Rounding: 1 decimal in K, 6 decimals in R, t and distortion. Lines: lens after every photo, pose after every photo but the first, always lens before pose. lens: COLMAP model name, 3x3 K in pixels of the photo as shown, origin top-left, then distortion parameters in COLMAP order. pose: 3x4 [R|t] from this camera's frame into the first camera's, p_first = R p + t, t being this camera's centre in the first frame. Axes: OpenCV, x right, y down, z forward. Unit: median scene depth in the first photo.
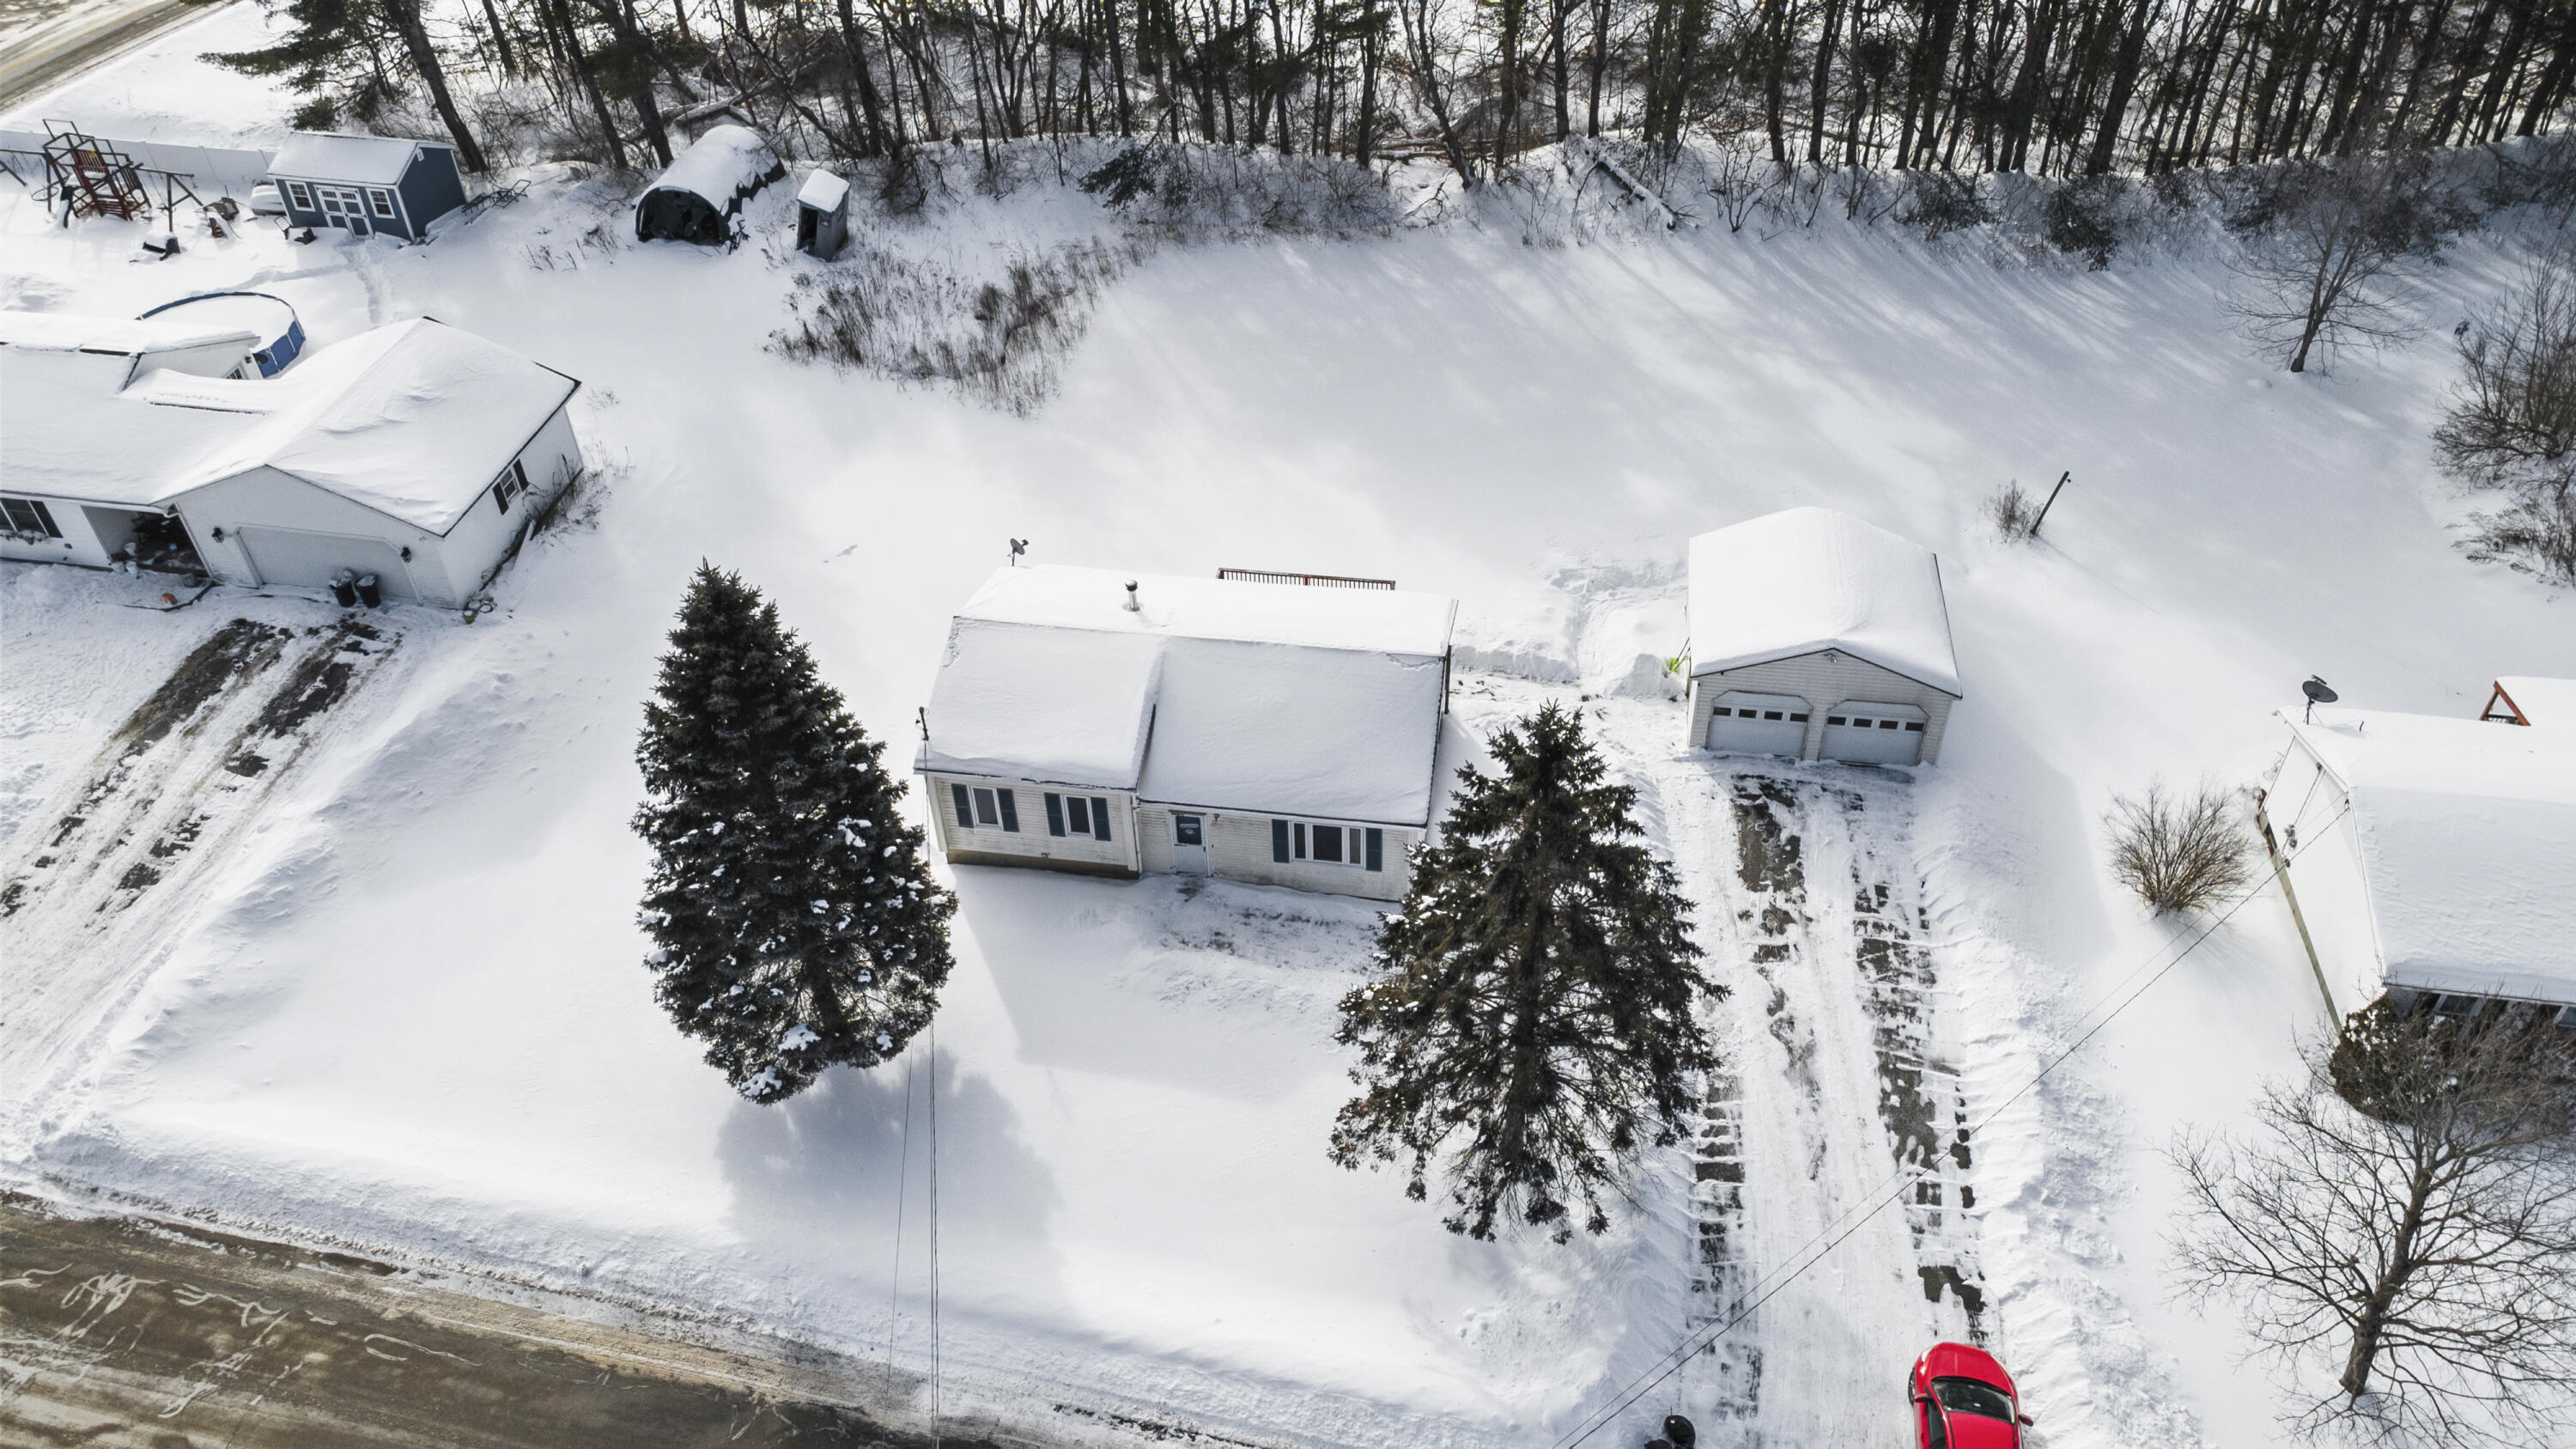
lens RADIAL K [[1906.8, 0, 1268.8], [0, 1906.8, 792.3], [0, 0, 1]] dist [0.035415, 0.017777]
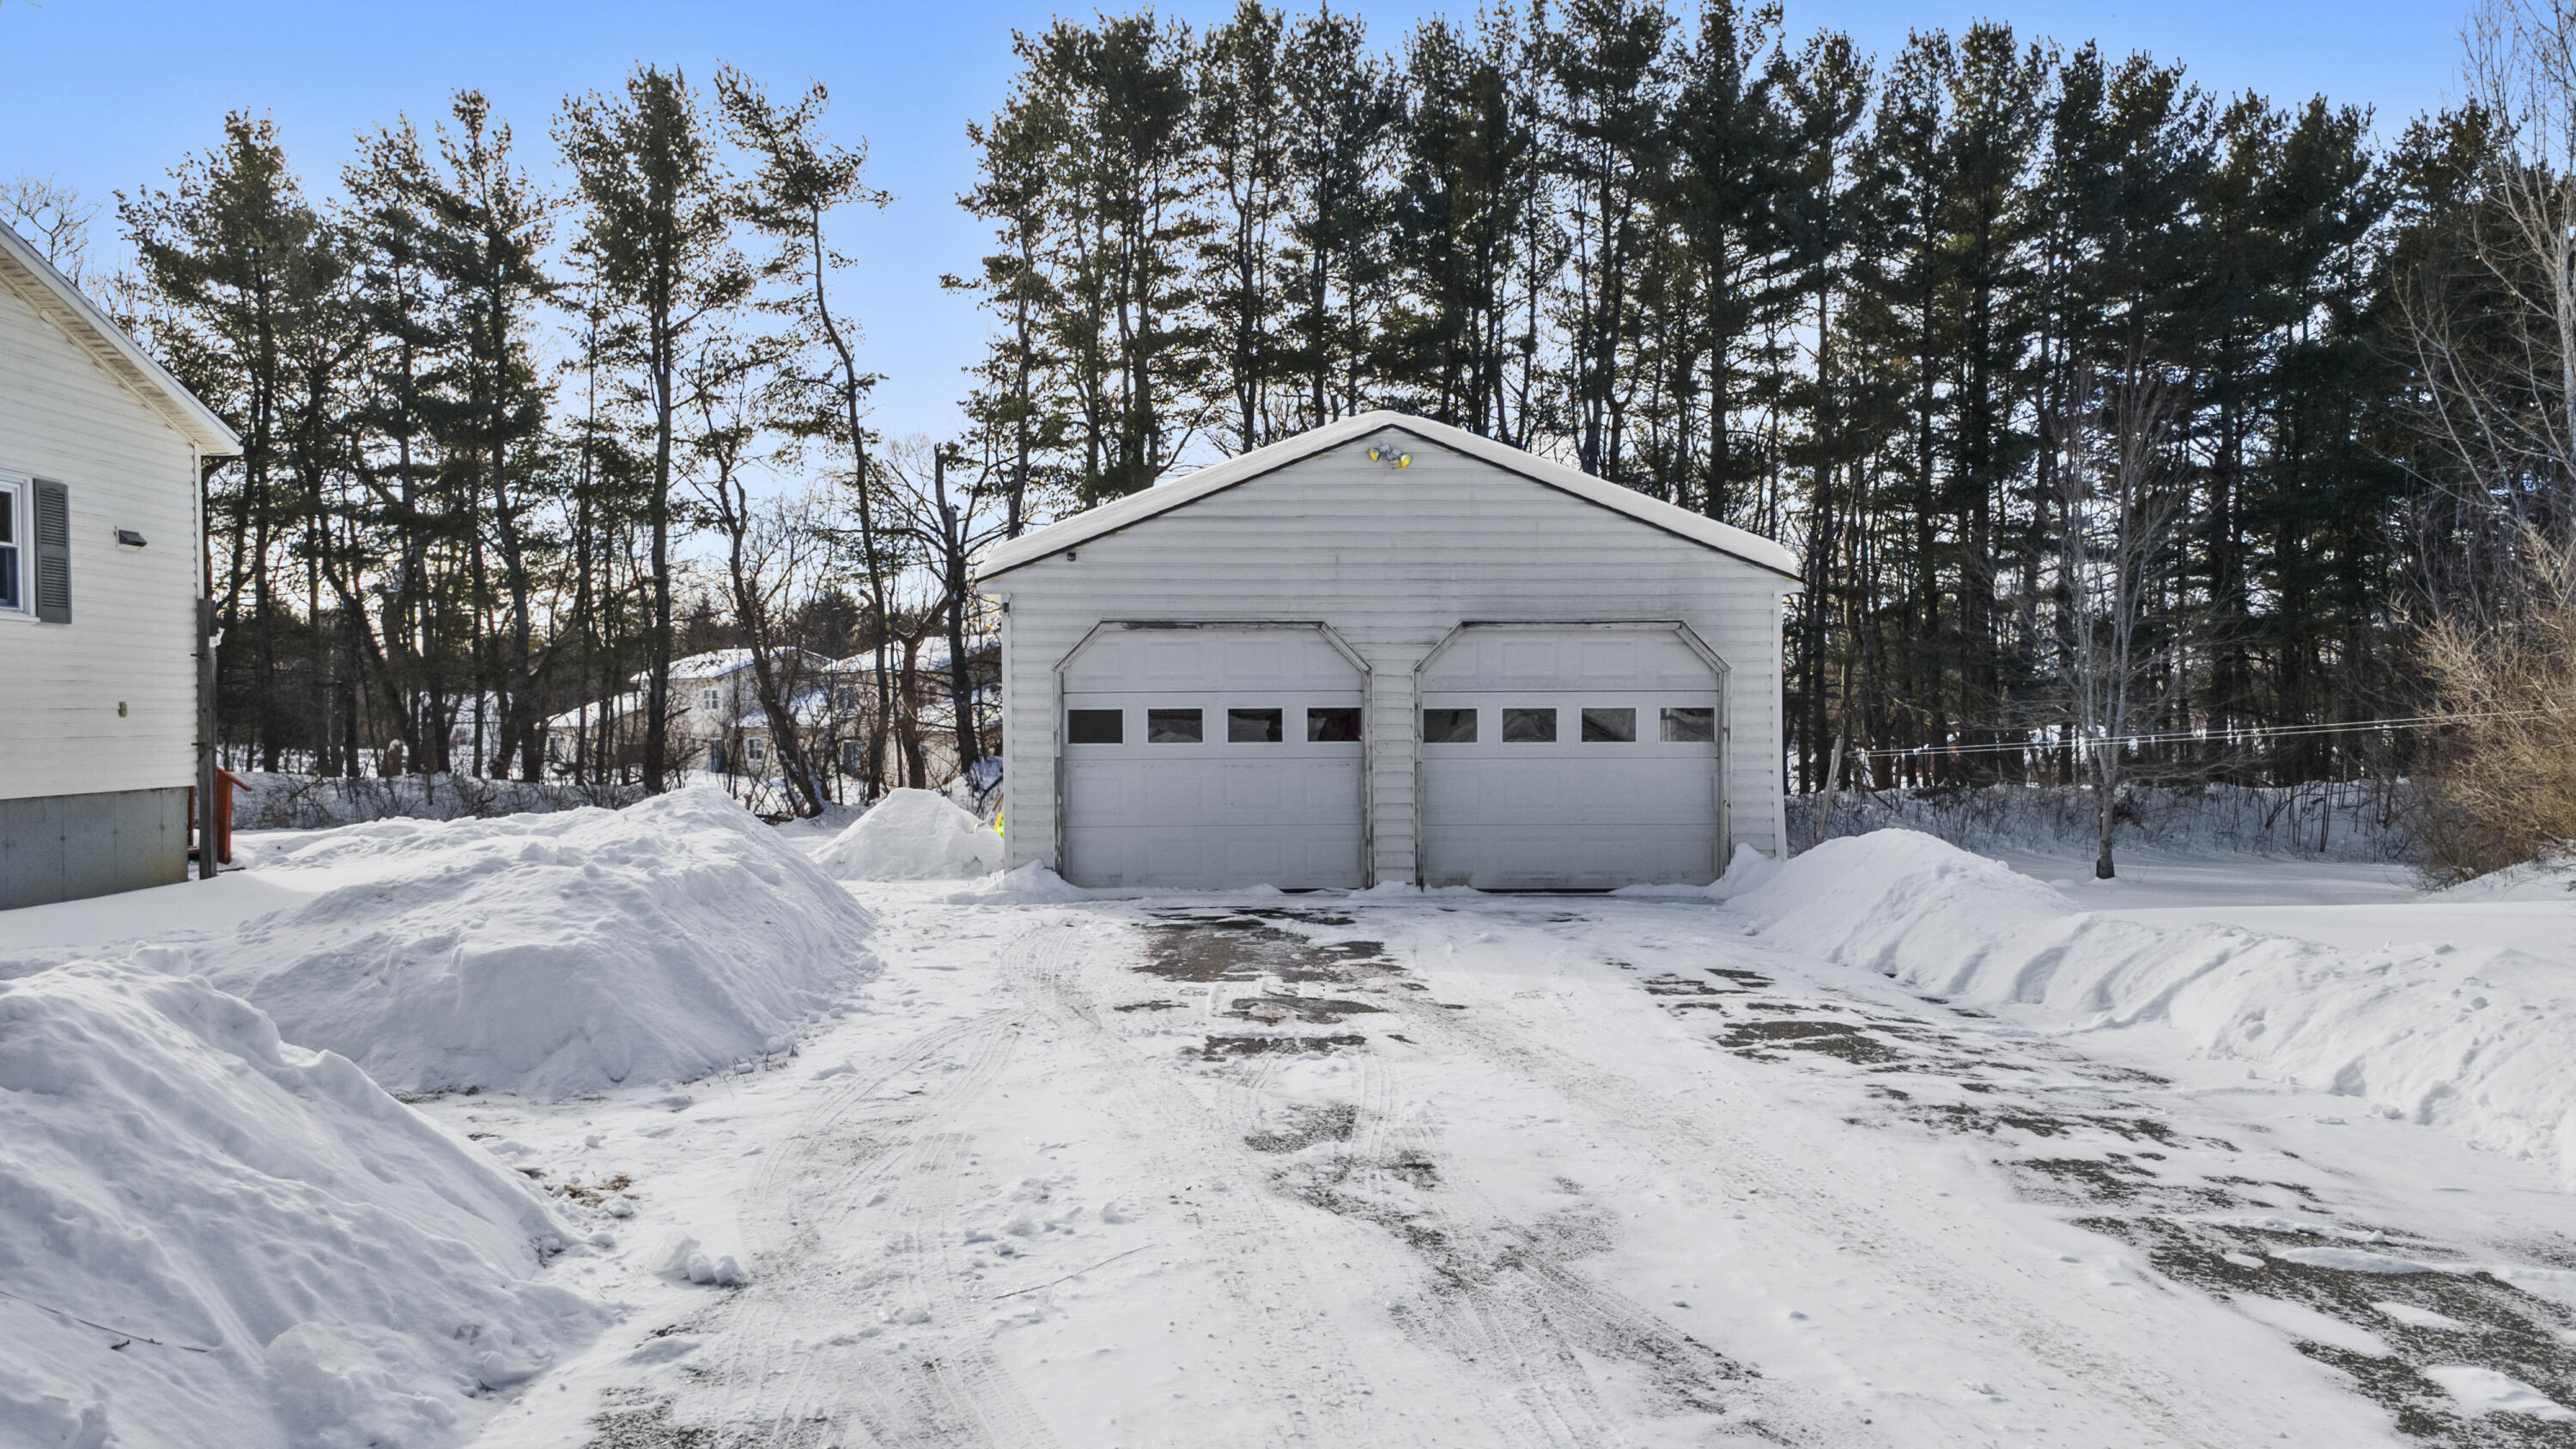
lens RADIAL K [[1906.8, 0, 1300.7], [0, 1906.8, 723.5], [0, 0, 1]] dist [0.035415, 0.017777]
pose [[0.977547, 0.042803, 0.206324, 0.215506], [0.107124, 0.742233, -0.661525, 0.172071], [-0.181456, 0.668774, 0.720982, 0.806966]]
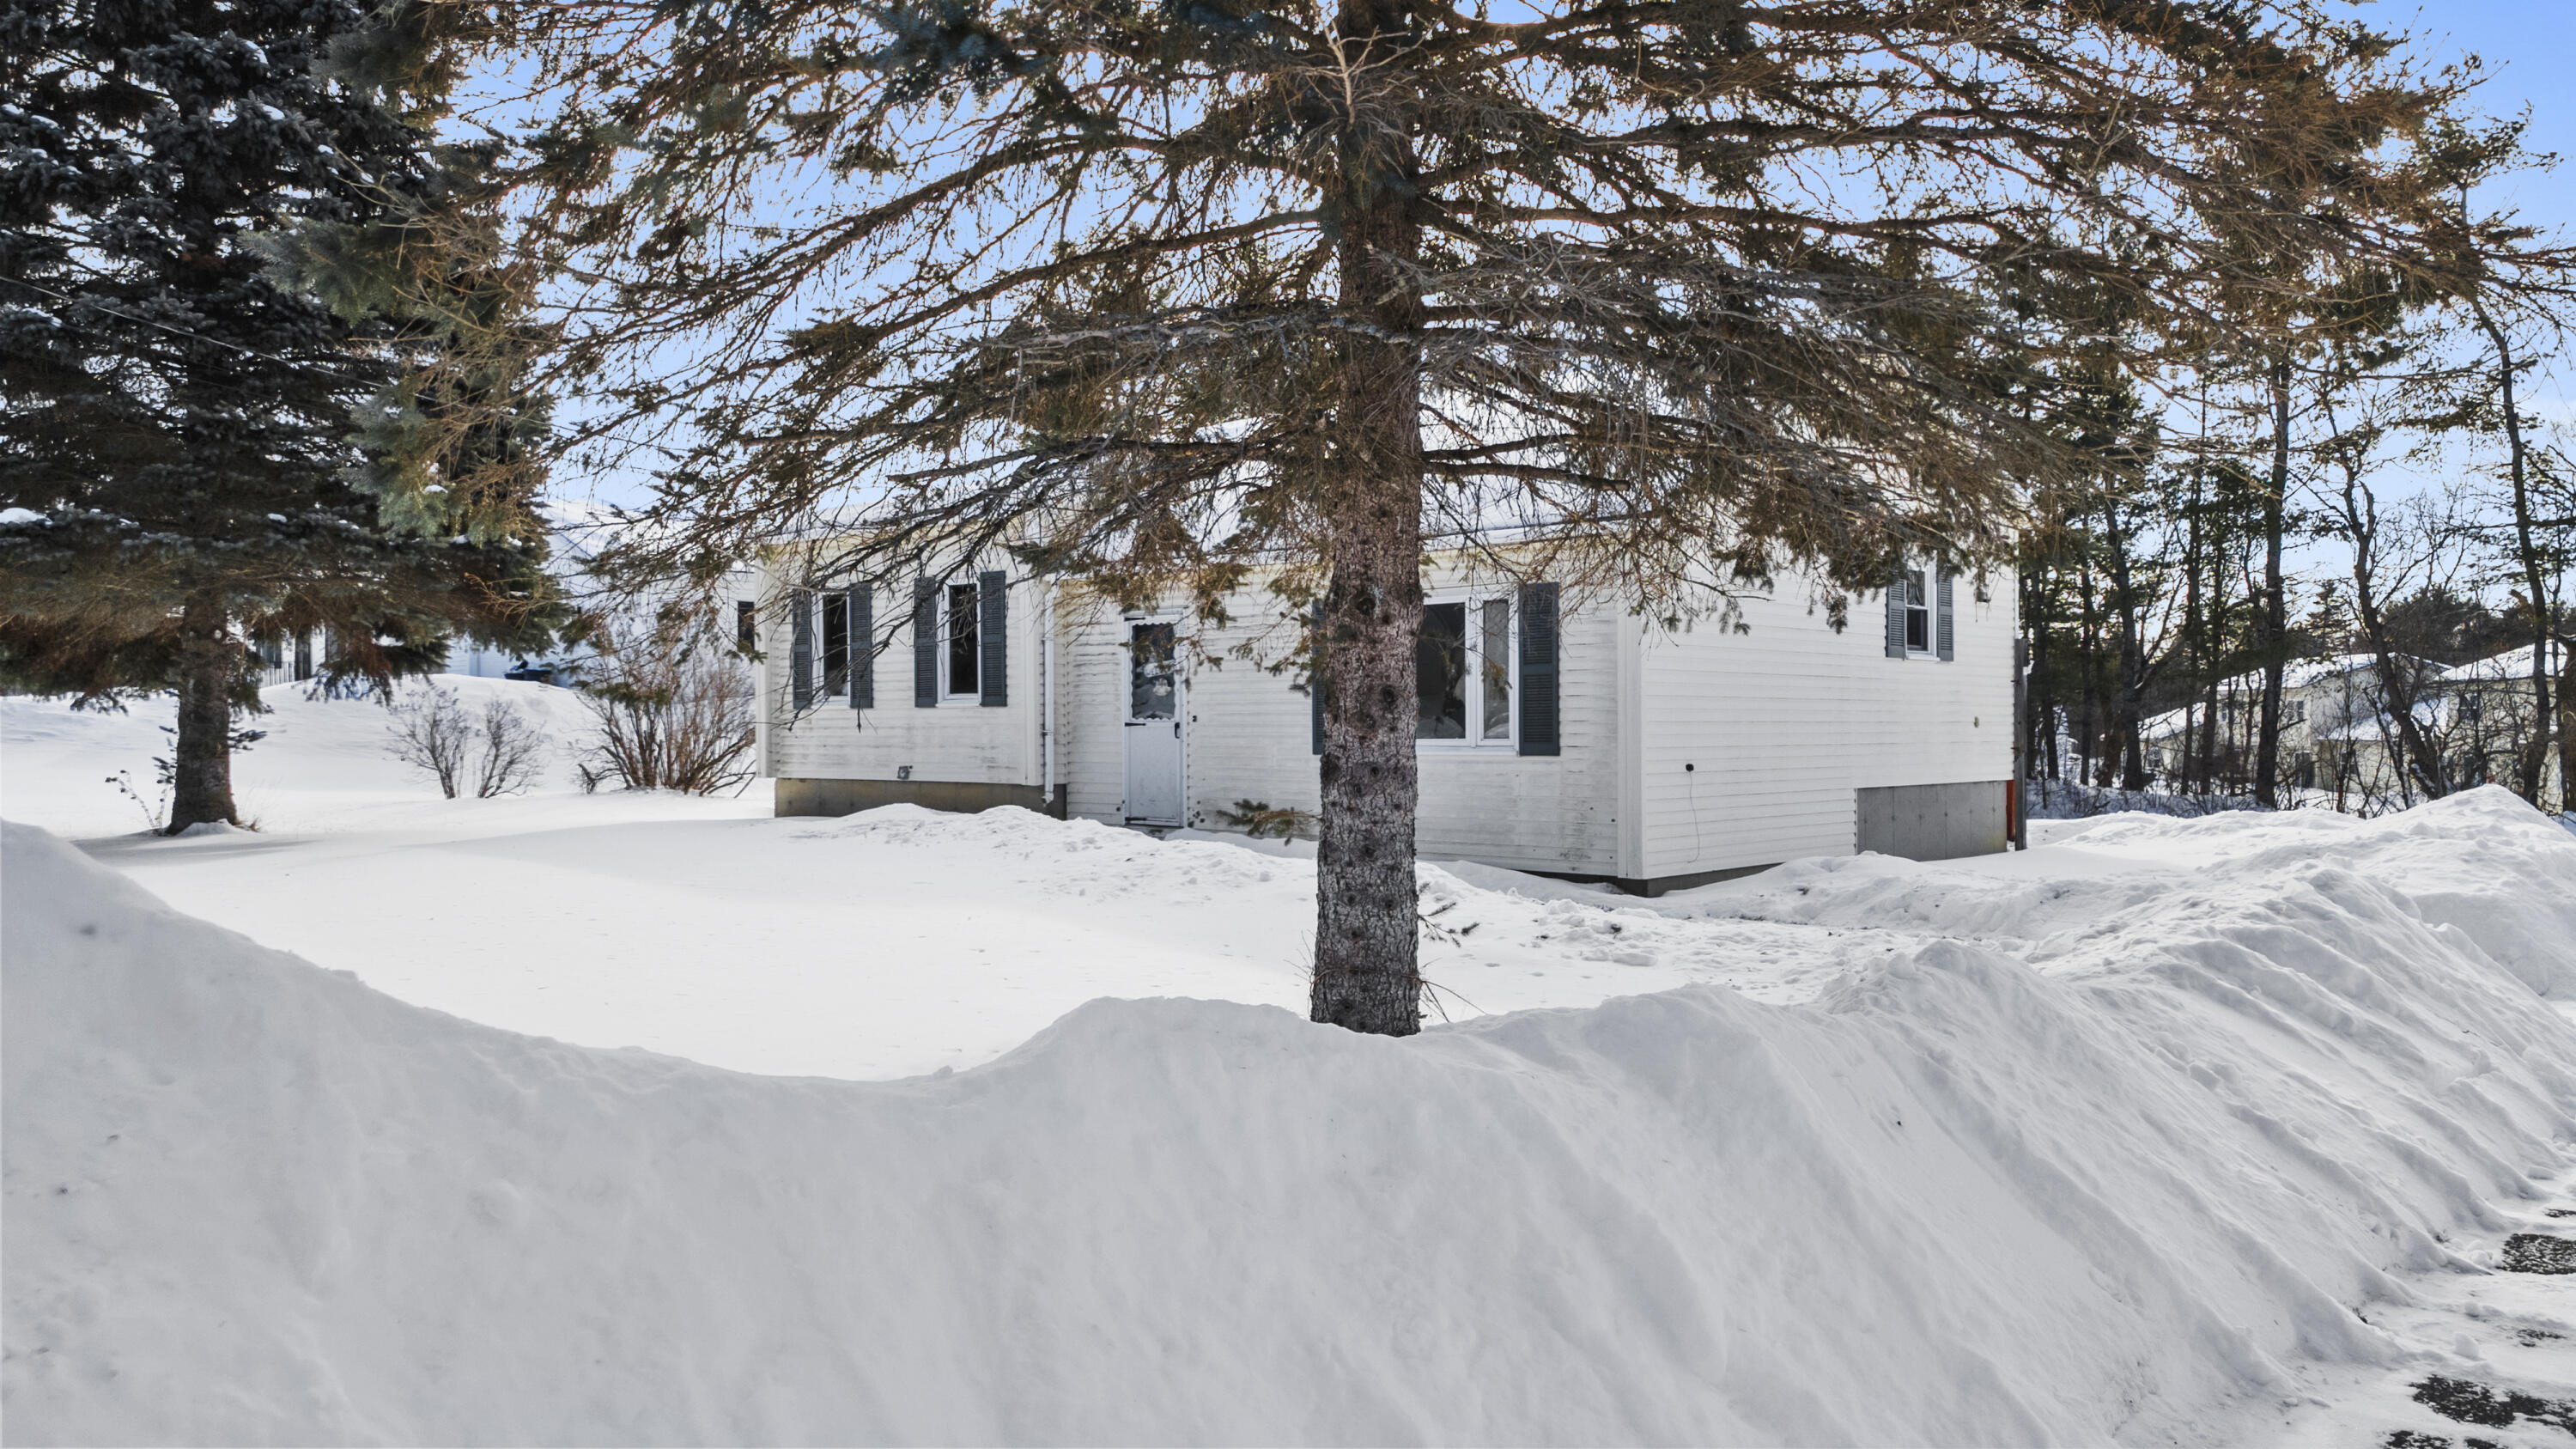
lens RADIAL K [[1906.8, 0, 1269.1], [0, 1906.8, 718.2], [0, 0, 1]] dist [0.035415, 0.017777]
pose [[0.842271, 0.040488, -0.537532, 0.190732], [-0.388476, 0.736919, -0.553206, 0.234307], [0.373719, 0.674767, 0.636414, 0.740229]]
